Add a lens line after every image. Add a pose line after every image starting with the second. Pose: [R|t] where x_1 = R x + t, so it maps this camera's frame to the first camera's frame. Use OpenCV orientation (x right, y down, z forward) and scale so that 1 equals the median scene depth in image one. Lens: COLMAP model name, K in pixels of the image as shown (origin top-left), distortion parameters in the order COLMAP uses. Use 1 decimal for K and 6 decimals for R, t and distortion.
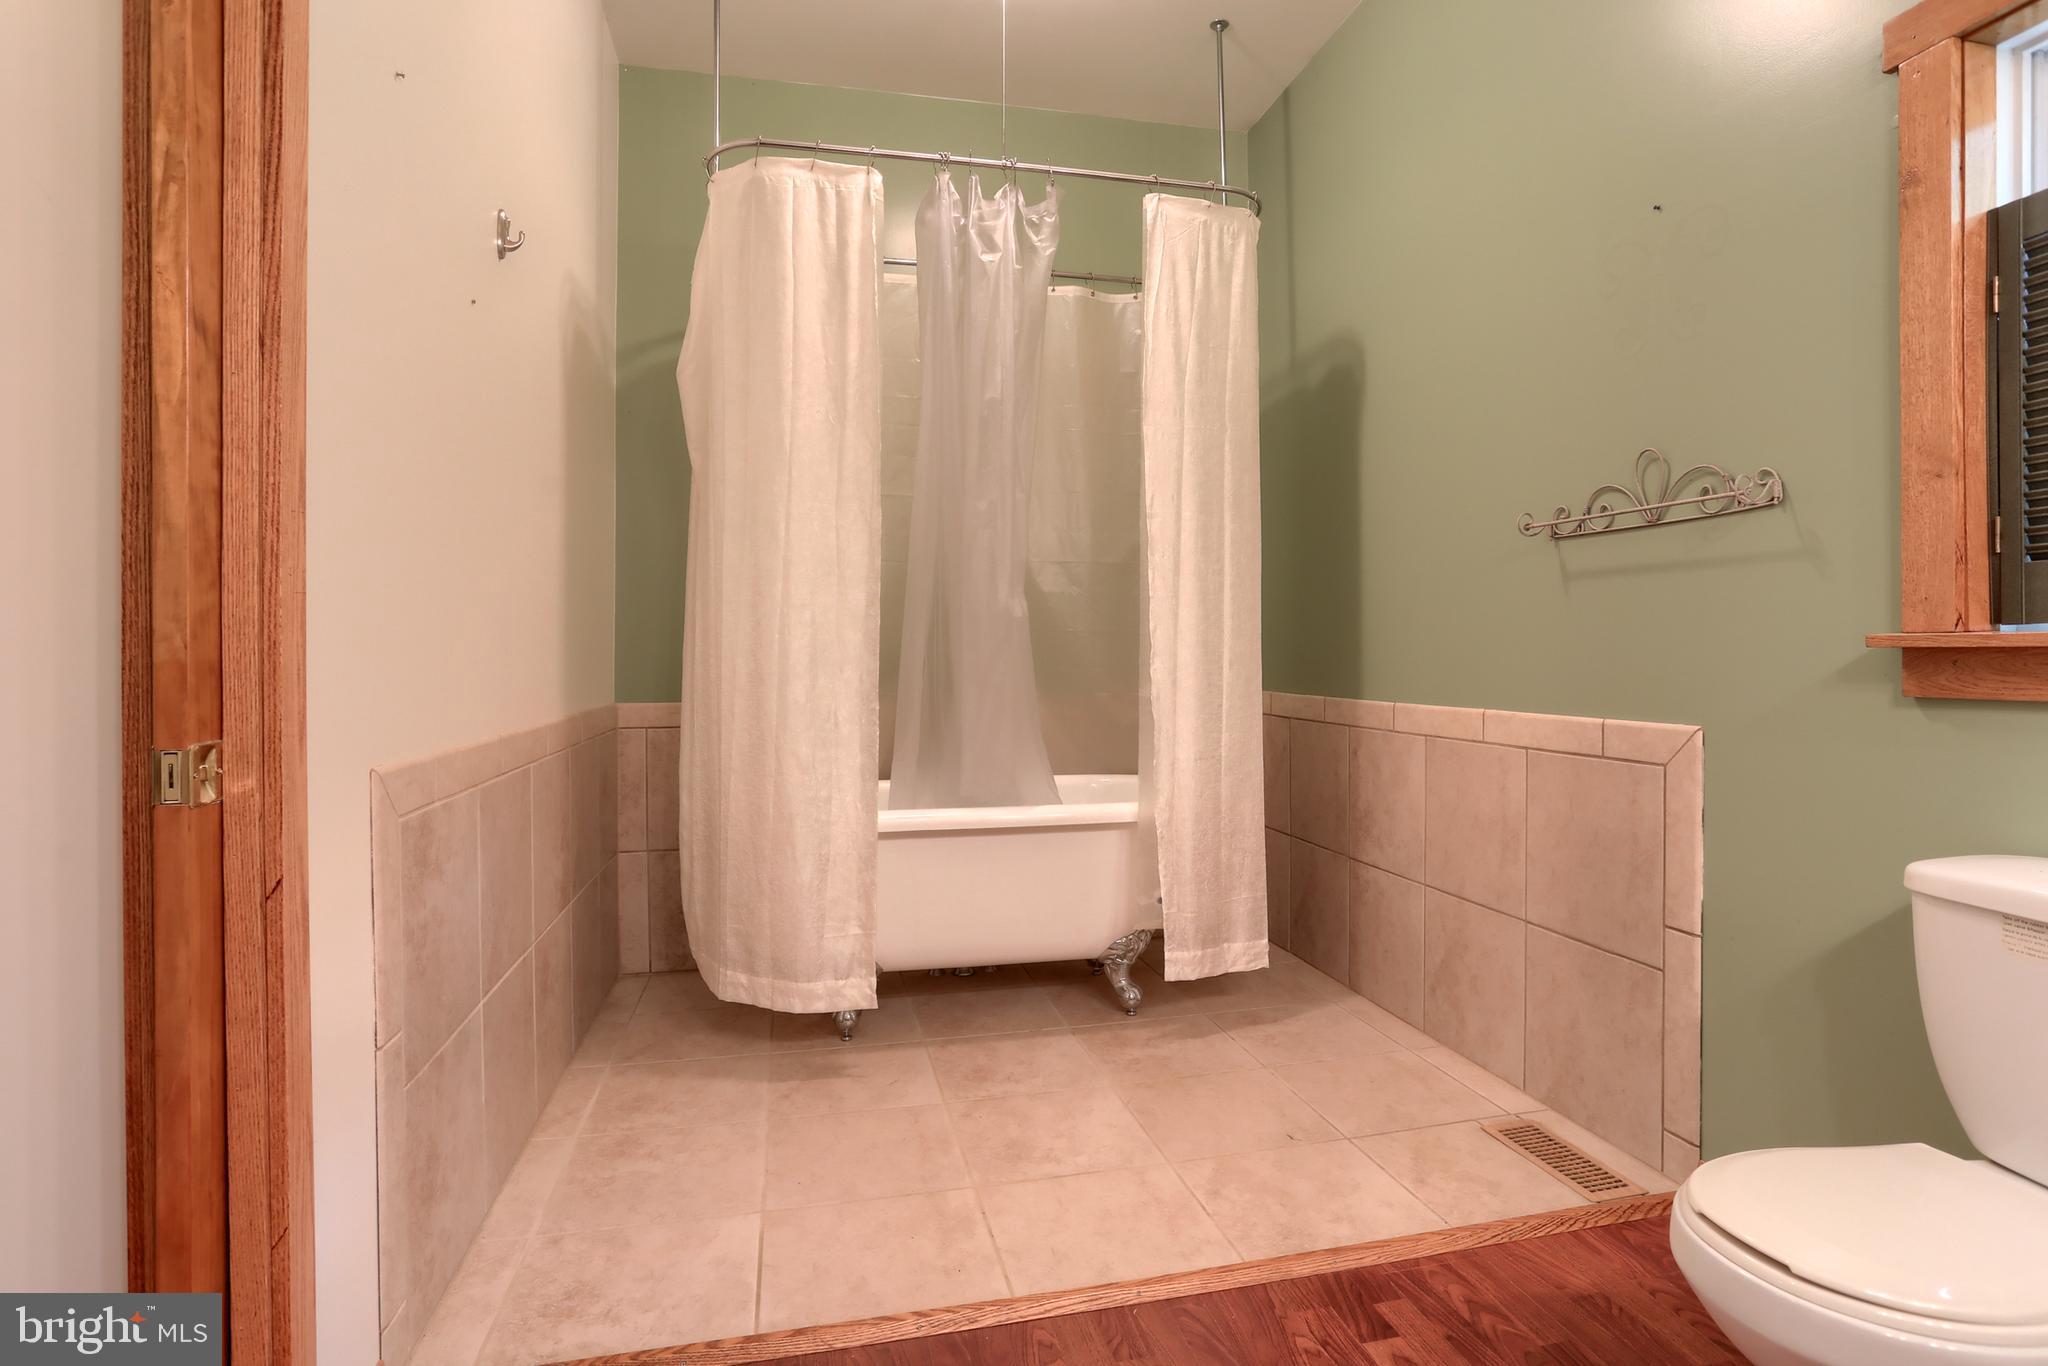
lens RADIAL K [[1040.7, 0, 1038.3], [0, 1040.7, 657.4], [0, 0, 1]] dist [-0.057937, 0.026794]
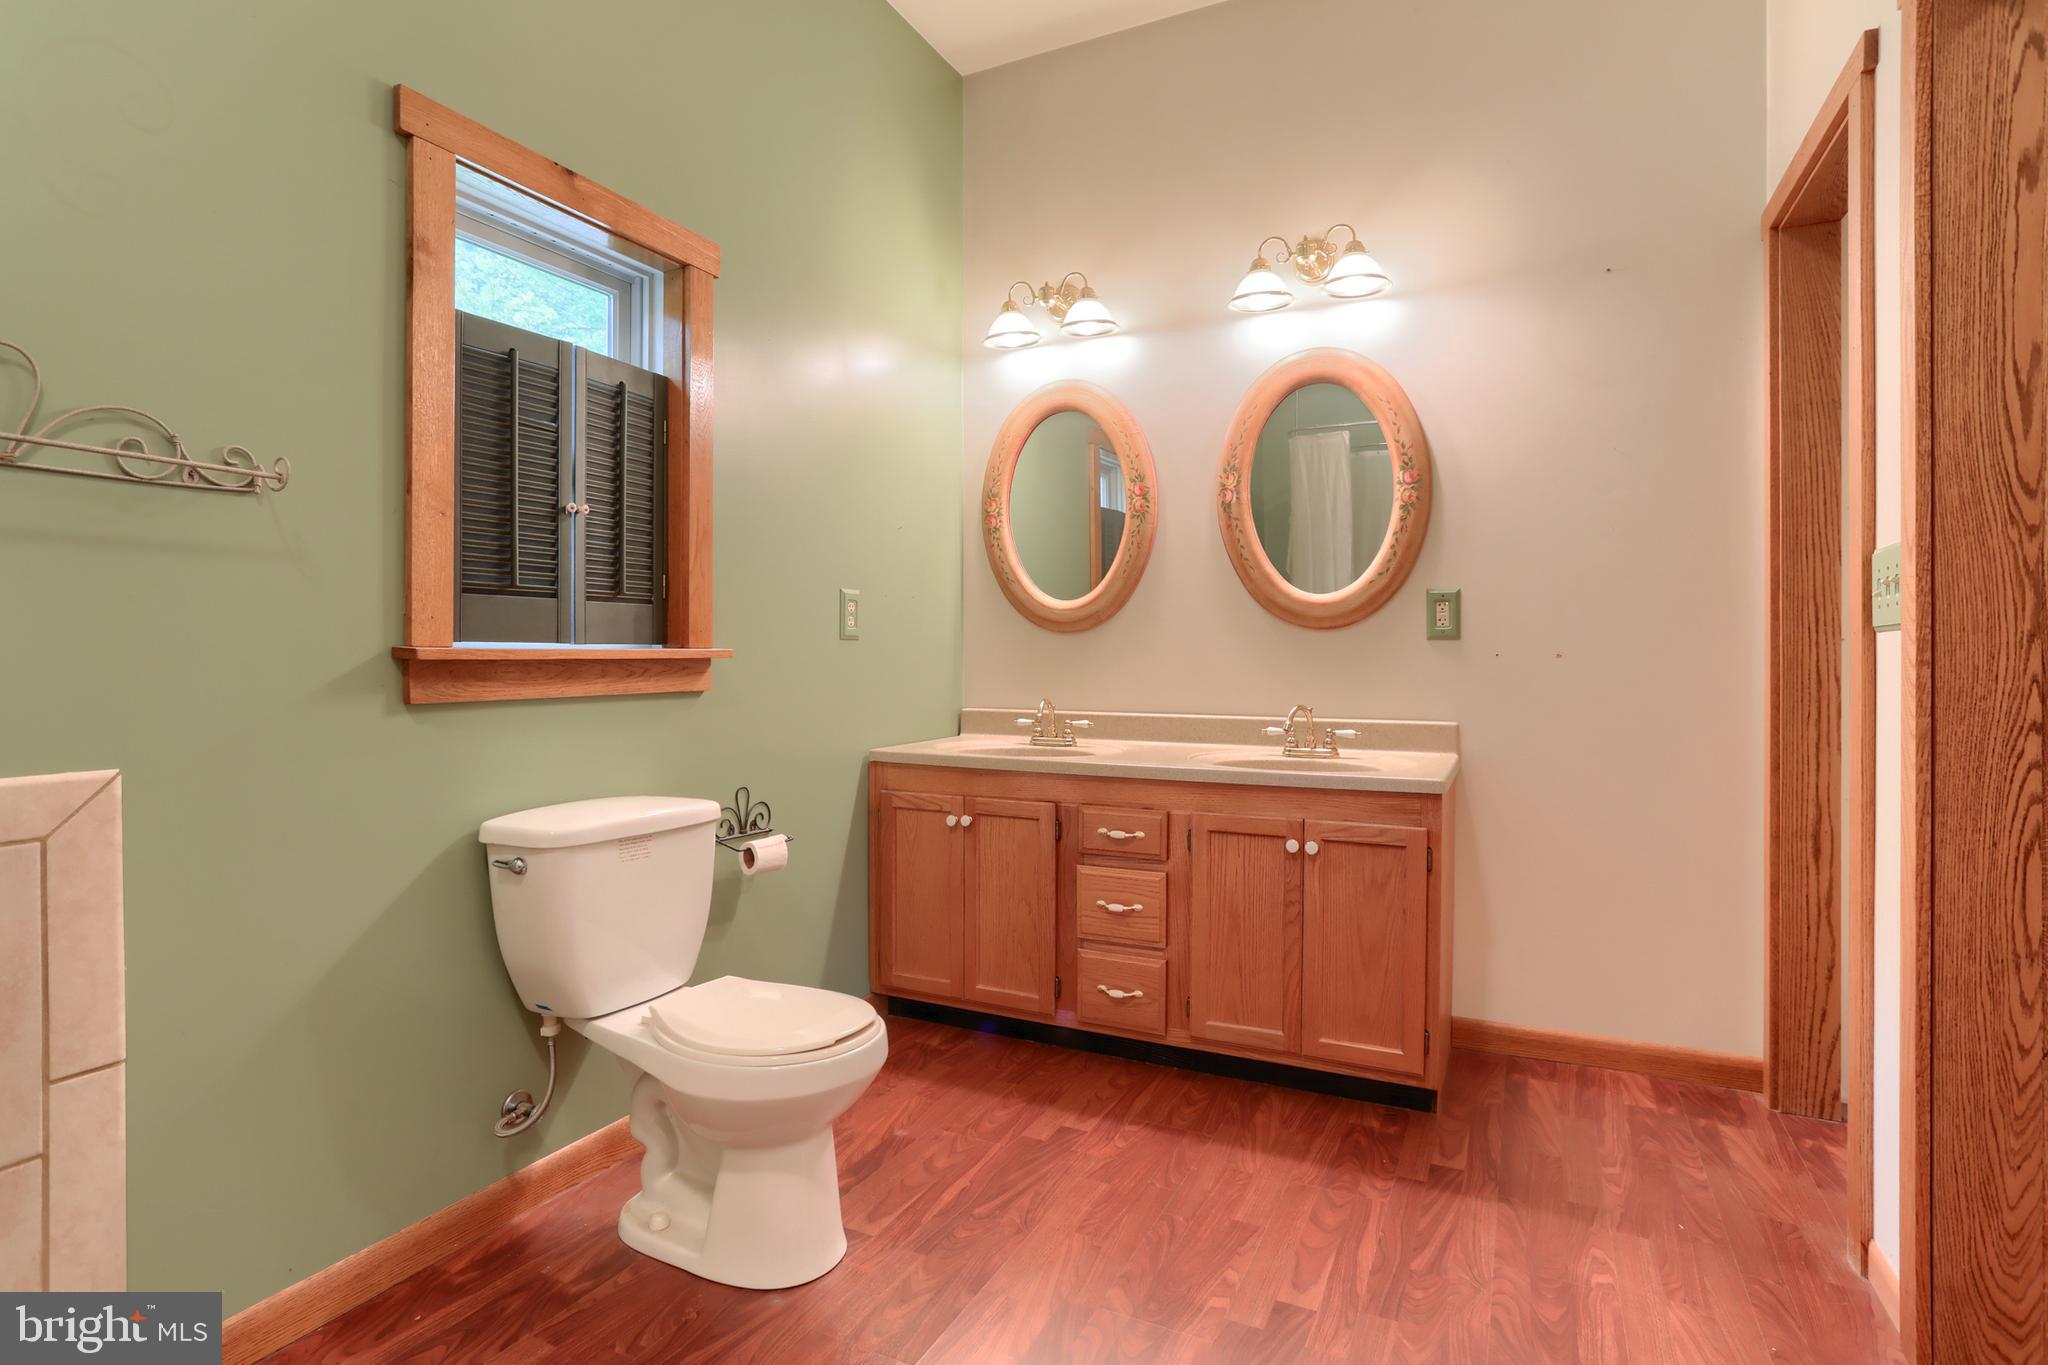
lens RADIAL K [[1034.6, 0, 977.2], [0, 1034.6, 661.5], [0, 0, 1]] dist [-0.066638, 0.039004]
pose [[-0.759977, 0.001023, 0.649949, -0.315212], [0.007527, 0.999946, 0.007227, -0.010105], [-0.649906, 0.010385, -0.759943, 1.344661]]
